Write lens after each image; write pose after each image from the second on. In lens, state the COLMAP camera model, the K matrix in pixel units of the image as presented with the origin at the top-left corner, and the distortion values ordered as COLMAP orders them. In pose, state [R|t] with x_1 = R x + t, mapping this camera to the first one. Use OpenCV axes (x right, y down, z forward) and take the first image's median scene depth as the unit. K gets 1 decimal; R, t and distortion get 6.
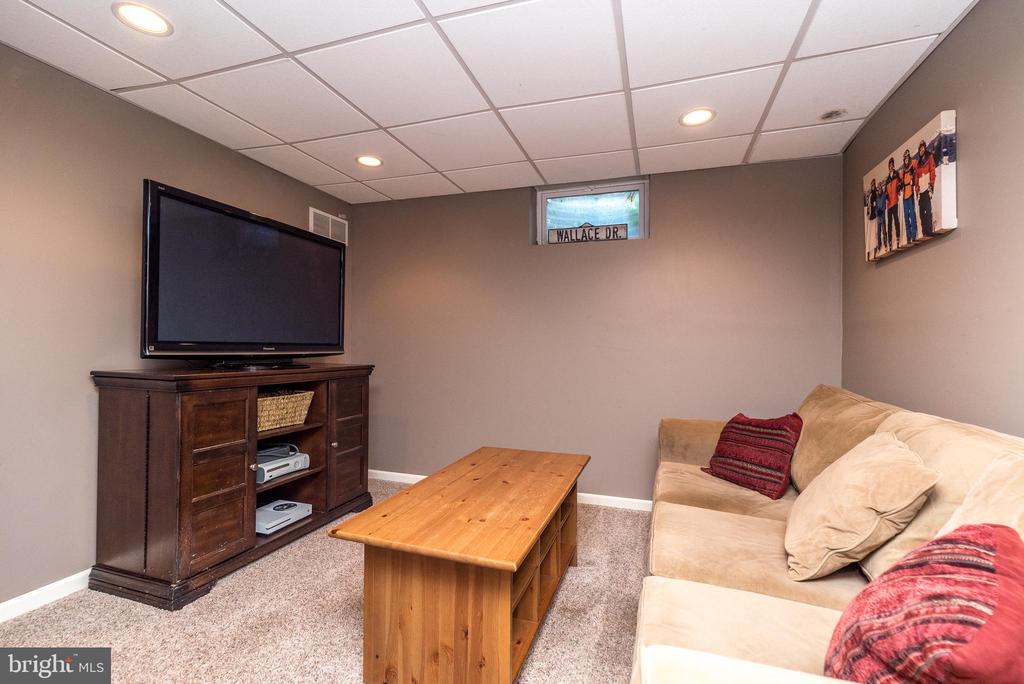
lens RADIAL K [[442.2, 0, 512.0], [0, 442.2, 342.0], [0, 0, 1]] dist [0.001726, 0.000415]
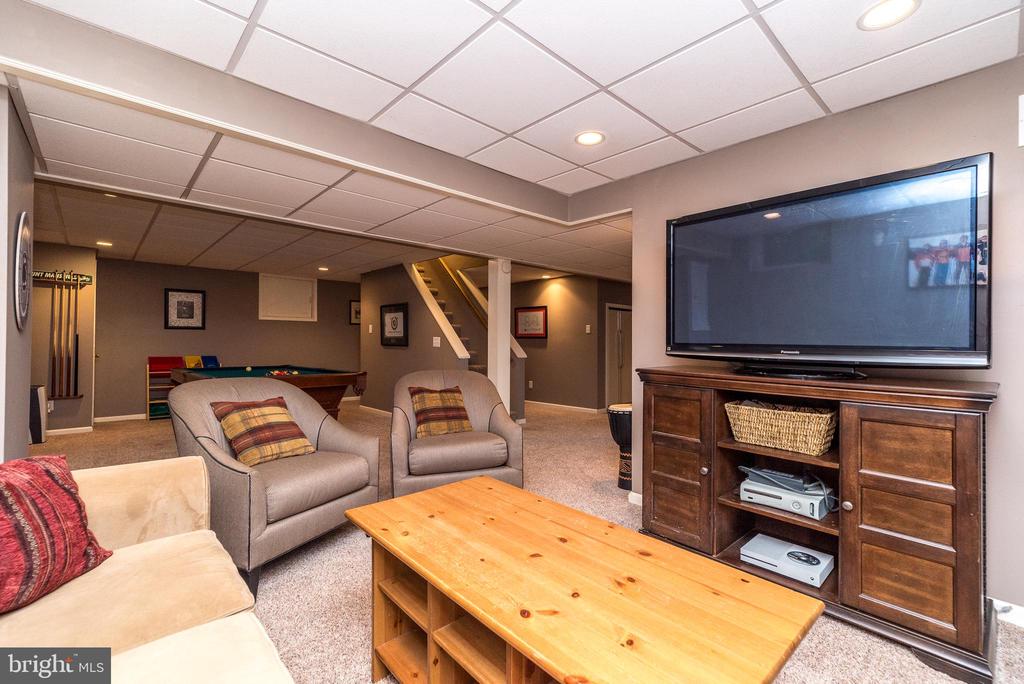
lens RADIAL K [[442.2, 0, 512.0], [0, 442.2, 342.0], [0, 0, 1]] dist [0.001726, 0.000415]
pose [[-0.487856, -0.013835, -0.872814, 0.533580], [-0.006118, 0.999904, -0.012430, 0.012843], [0.872903, -0.000724, -0.487894, 1.210355]]
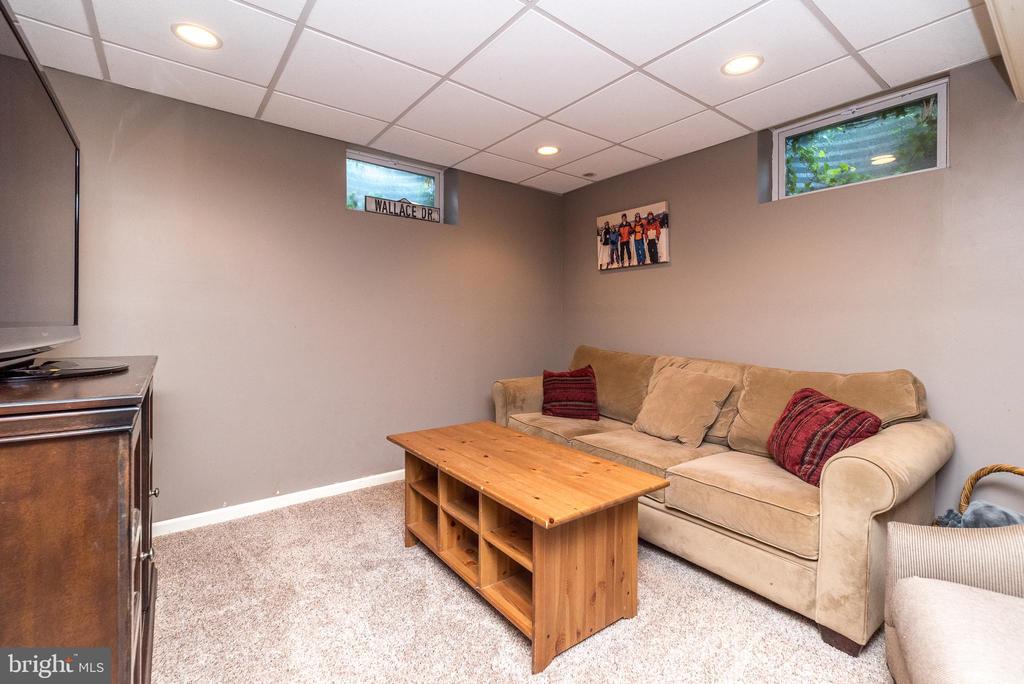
lens RADIAL K [[451.0, 0, 509.1], [0, 451.0, 317.3], [0, 0, 1]] dist [-0.001679, 0.000172]
pose [[0.564230, -0.000571, 0.825618, -0.859039], [-0.005834, 0.999972, 0.004678, -0.011101], [-0.825597, -0.007456, 0.564210, 0.361869]]
